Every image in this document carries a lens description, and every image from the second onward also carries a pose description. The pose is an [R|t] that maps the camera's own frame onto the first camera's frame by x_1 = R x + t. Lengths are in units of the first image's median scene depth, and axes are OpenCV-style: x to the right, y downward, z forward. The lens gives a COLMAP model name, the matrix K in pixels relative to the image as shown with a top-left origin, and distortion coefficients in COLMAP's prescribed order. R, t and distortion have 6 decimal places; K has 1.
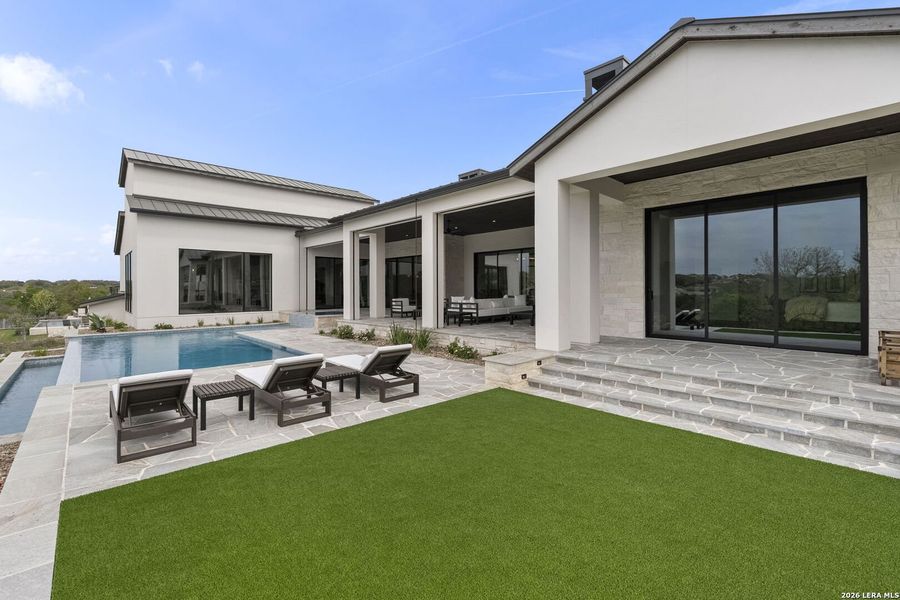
lens RADIAL K [[399.2, 0, 451.2], [0, 399.2, 287.0], [0, 0, 1]] dist [-0.003816, -0.000365]
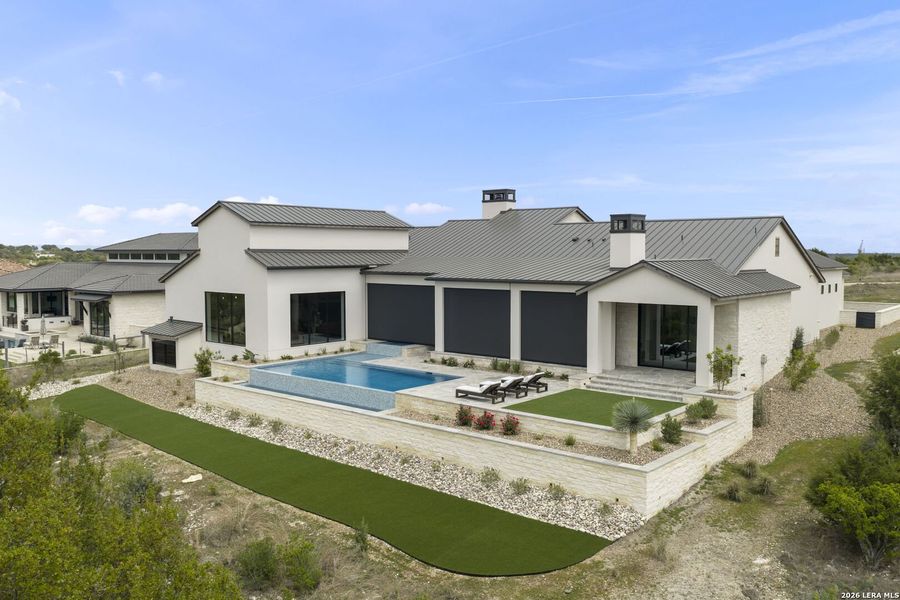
lens RADIAL K [[741.6, 0, 450.0], [0, 741.6, 300.0], [0, 0, 1]] dist [0.002812, -0.000537]
pose [[0.994068, -0.004306, 0.108672, -1.140000], [-0.002955, 0.997777, 0.066571, -0.598949], [-0.108717, -0.066497, 0.991846, -3.429373]]
